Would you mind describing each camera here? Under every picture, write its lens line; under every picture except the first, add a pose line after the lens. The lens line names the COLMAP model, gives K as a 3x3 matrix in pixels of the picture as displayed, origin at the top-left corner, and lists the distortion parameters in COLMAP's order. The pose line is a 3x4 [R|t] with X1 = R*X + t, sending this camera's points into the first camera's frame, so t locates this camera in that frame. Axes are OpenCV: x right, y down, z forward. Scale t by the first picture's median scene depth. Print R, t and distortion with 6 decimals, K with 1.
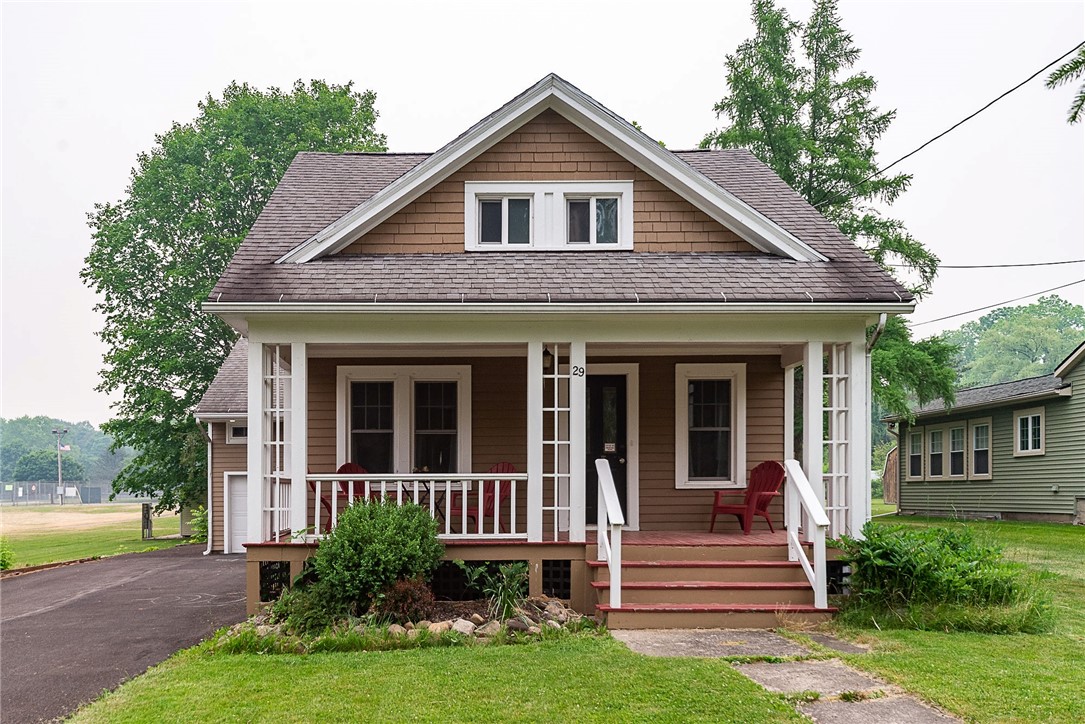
lens RADIAL K [[897.2, 0, 455.6], [0, 897.2, 484.8], [0, 0, 1]] dist [0.006670, -0.008437]
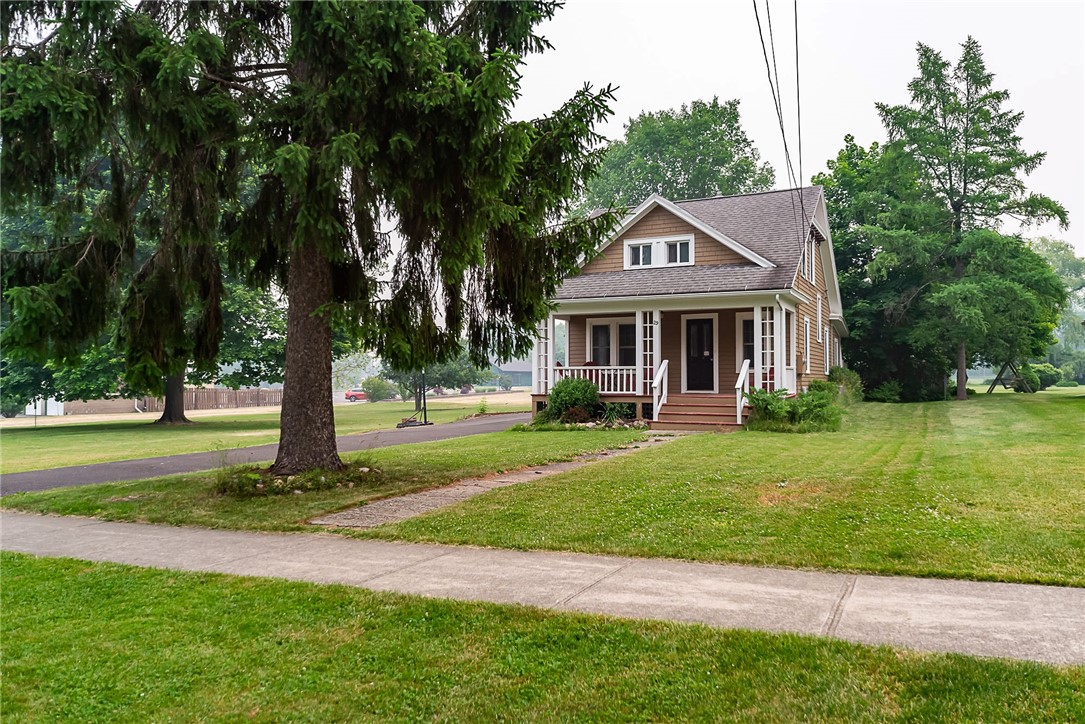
lens RADIAL K [[733.9, 0, 553.3], [0, 733.9, 360.2], [0, 0, 1]] dist [-0.017493, 0.005937]
pose [[0.898338, -0.007911, -0.439234, 0.674686], [-0.000580, 0.999816, -0.019193, 0.007824], [0.439305, 0.017496, 0.898167, -0.769967]]
